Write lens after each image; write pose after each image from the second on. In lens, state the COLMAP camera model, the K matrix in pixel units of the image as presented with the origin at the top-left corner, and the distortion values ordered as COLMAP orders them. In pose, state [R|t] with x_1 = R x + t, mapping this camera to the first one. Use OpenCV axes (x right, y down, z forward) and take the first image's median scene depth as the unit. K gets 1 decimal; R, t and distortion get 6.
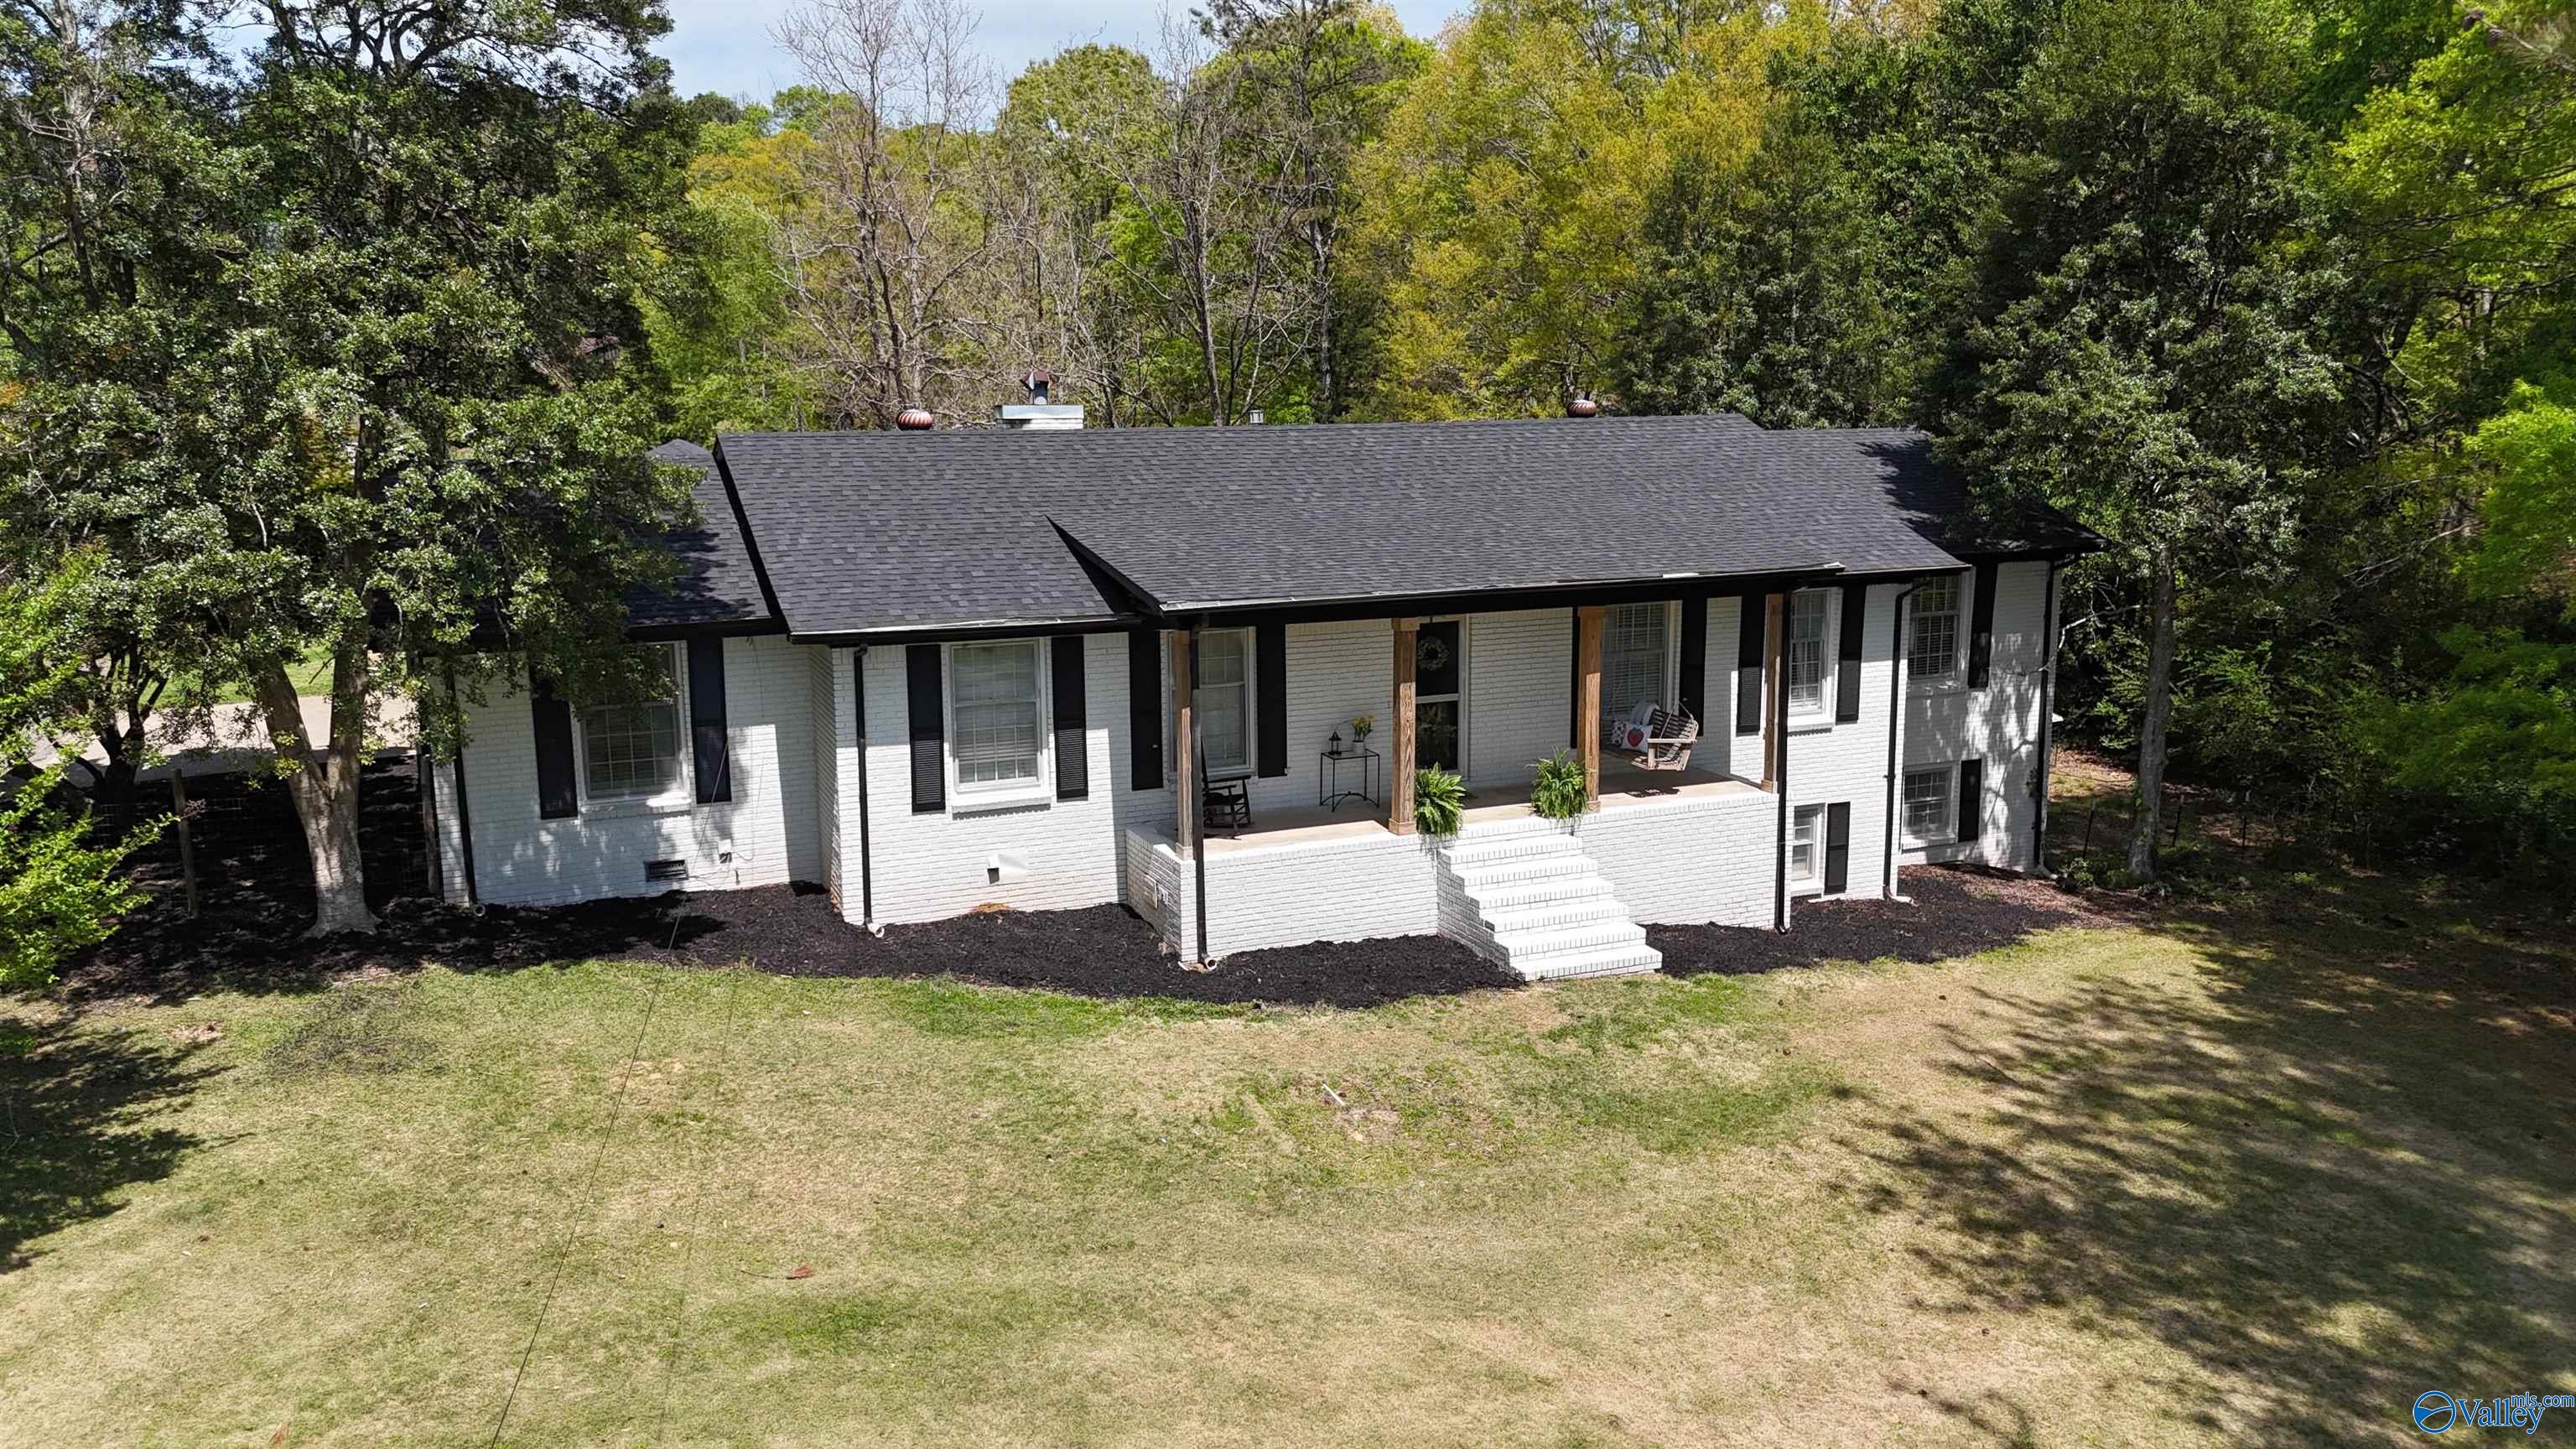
lens RADIAL K [[1918.6, 0, 1288.0], [0, 1918.6, 724.5], [0, 0, 1]] dist [0.063639, -0.058845]
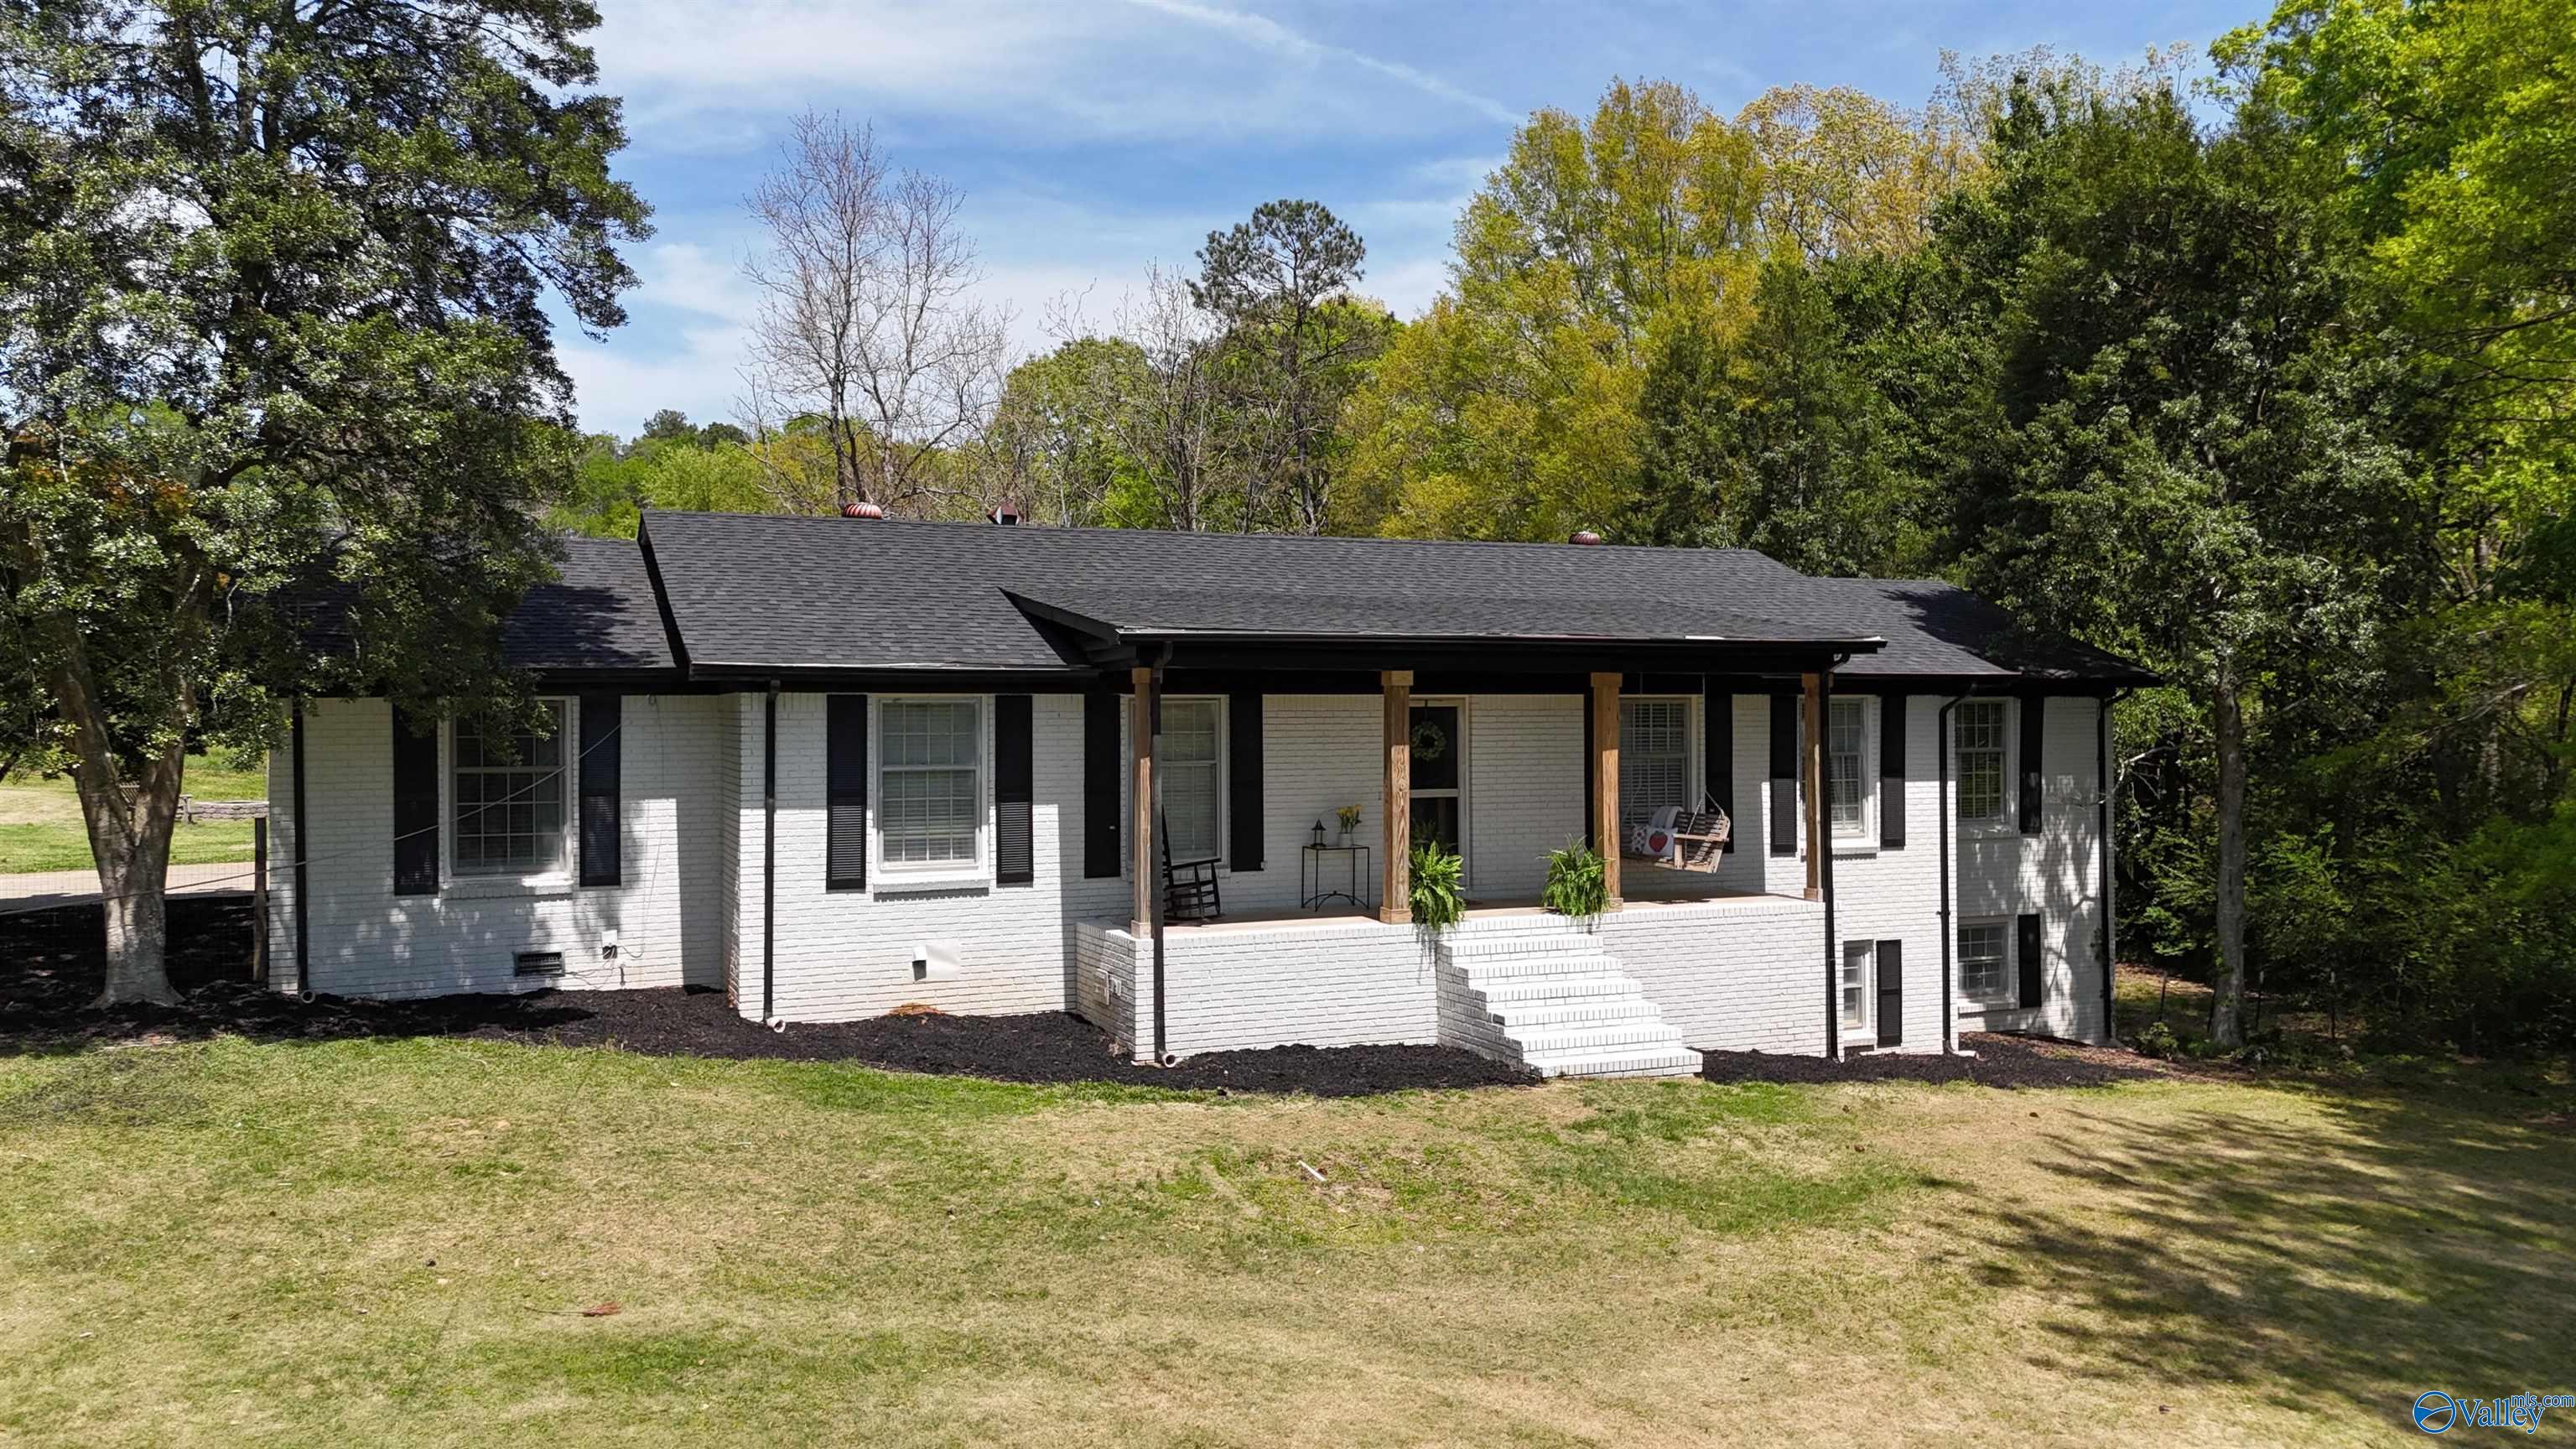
lens RADIAL K [[1920.7, 0, 1290.9], [0, 1920.7, 718.8], [0, 0, 1]] dist [0.042024, -0.006514]
pose [[0.999987, 0.003886, 0.003421, 0.009429], [-0.003211, 0.983843, -0.179003, 0.124067], [-0.004062, 0.178990, 0.983843, 0.136334]]
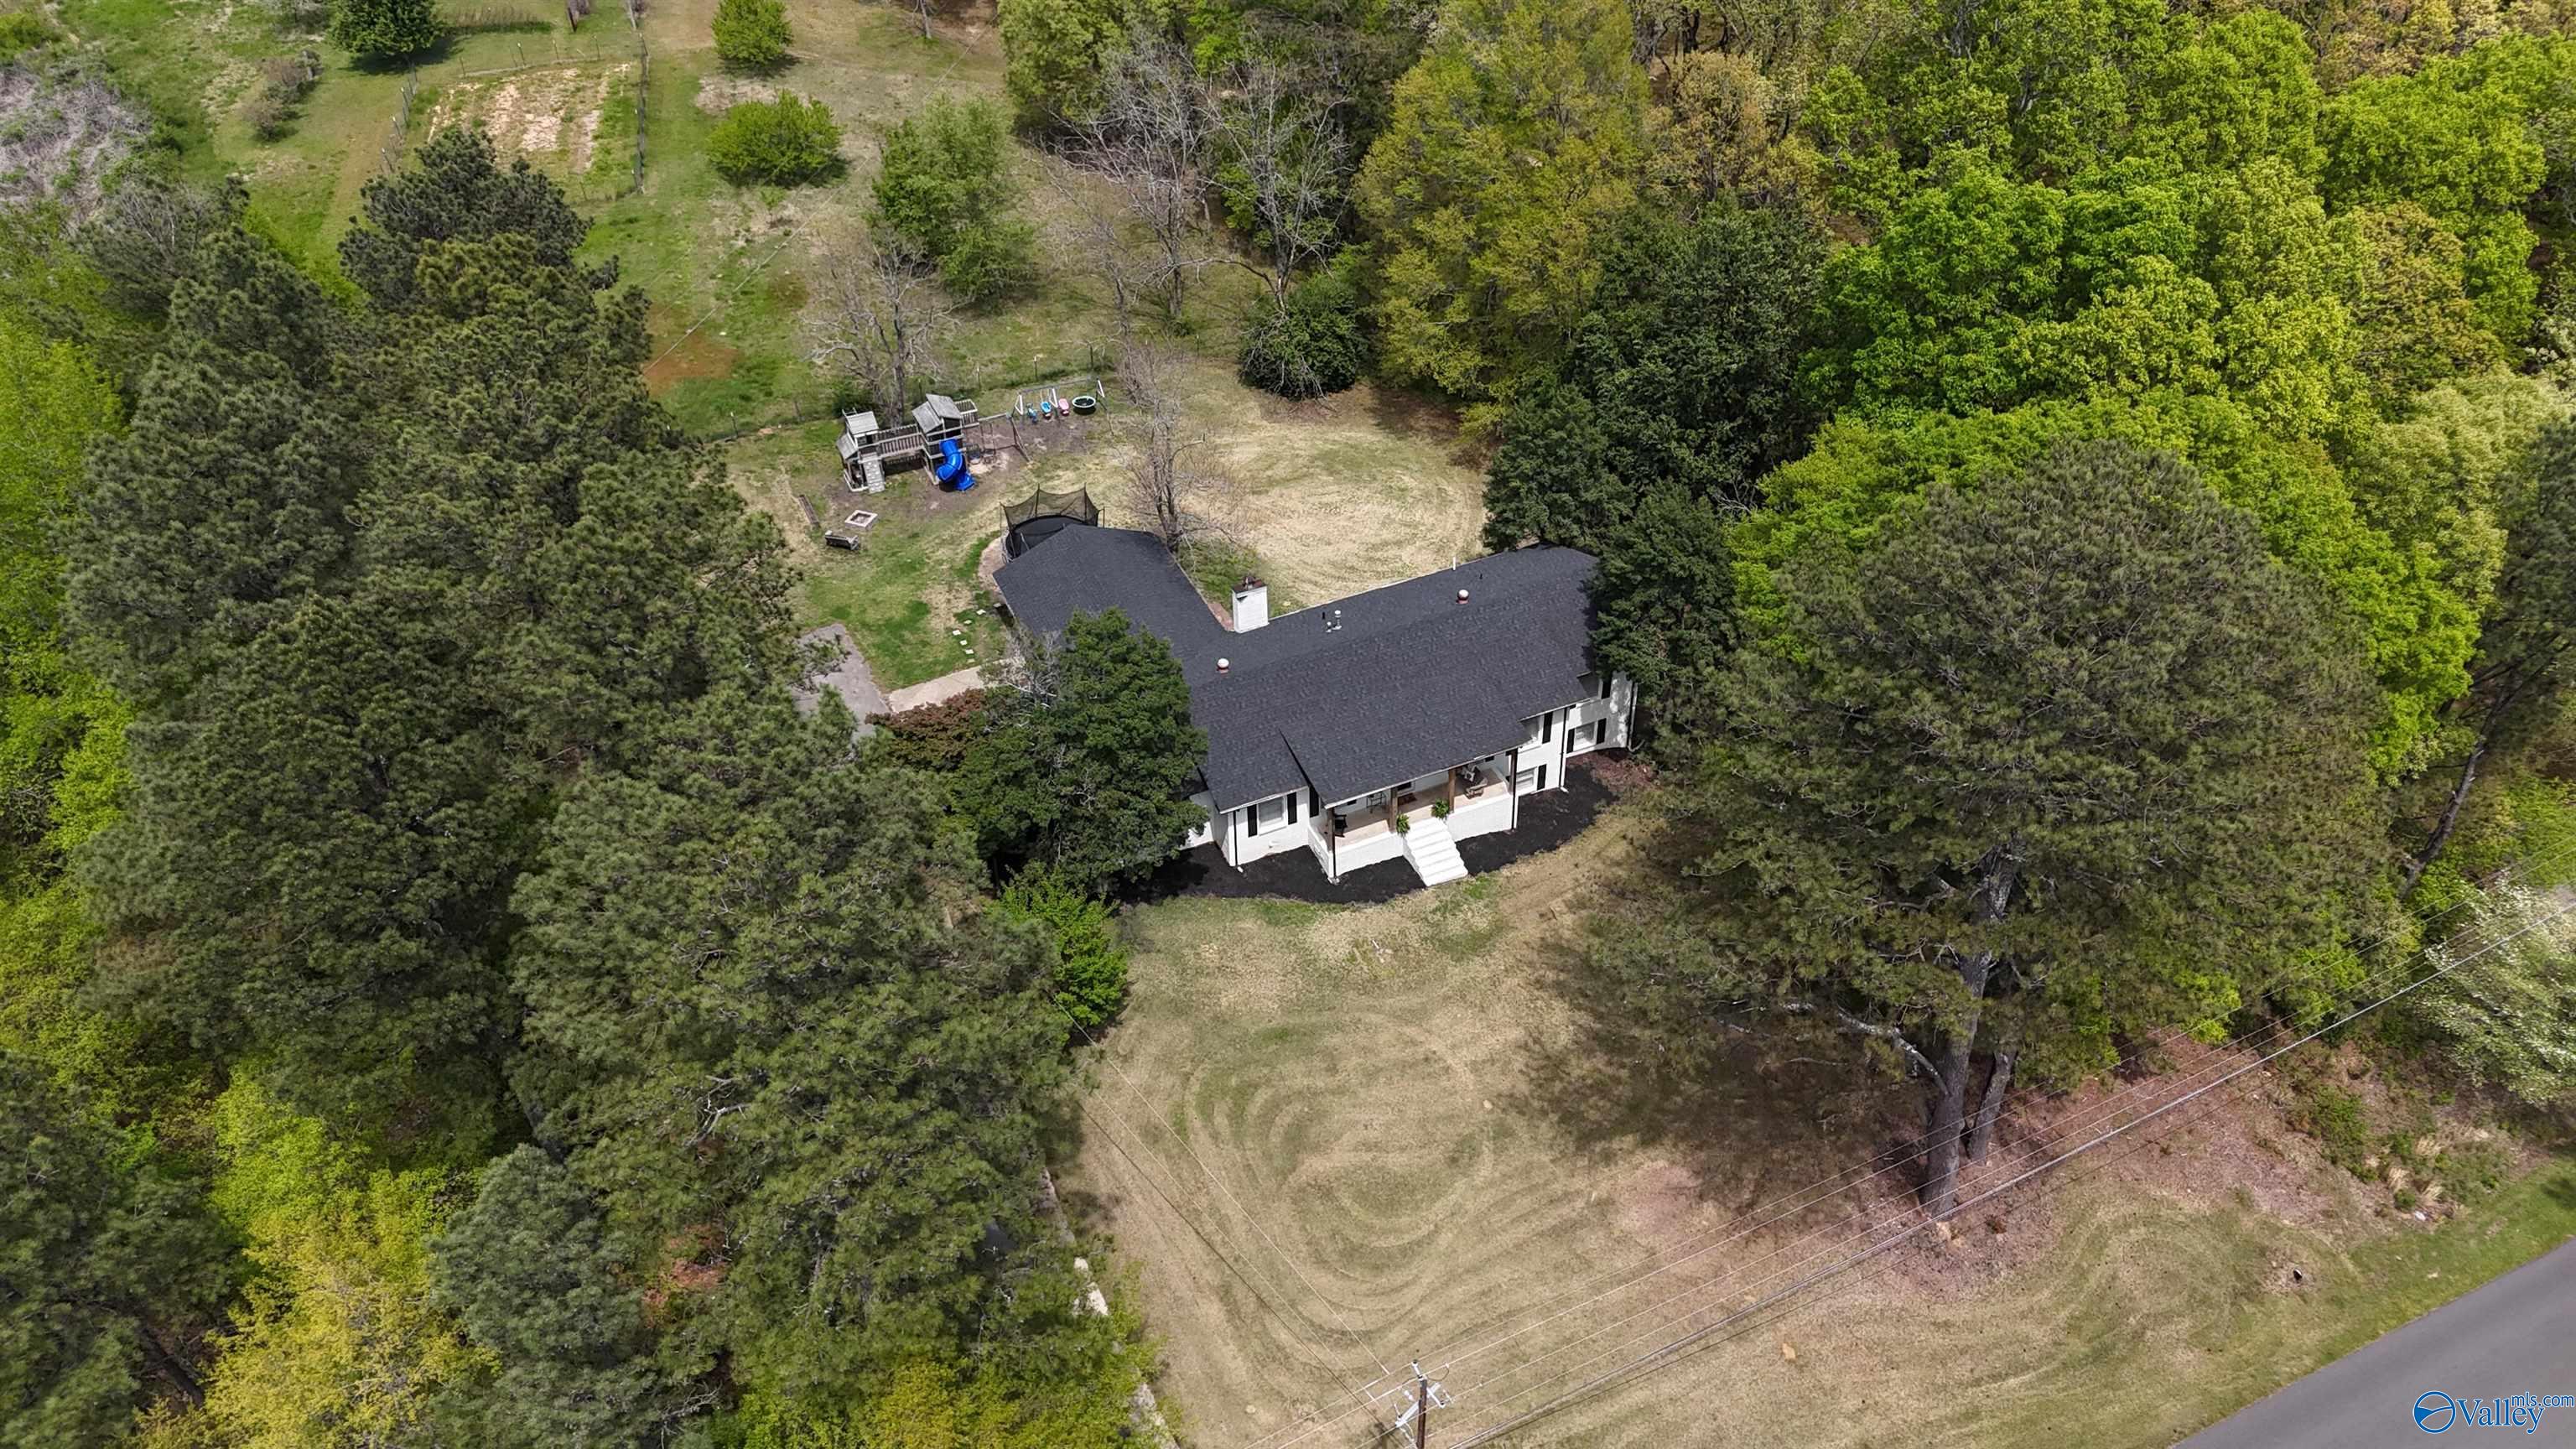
lens RADIAL K [[1920.7, 0, 1290.9], [0, 1920.7, 718.8], [0, 0, 1]] dist [0.042024, -0.006514]
pose [[0.999765, -0.014713, 0.015900, -0.169952], [0.005341, 0.878735, 0.477280, -1.731942], [-0.020994, -0.477083, 0.878607, -1.851891]]
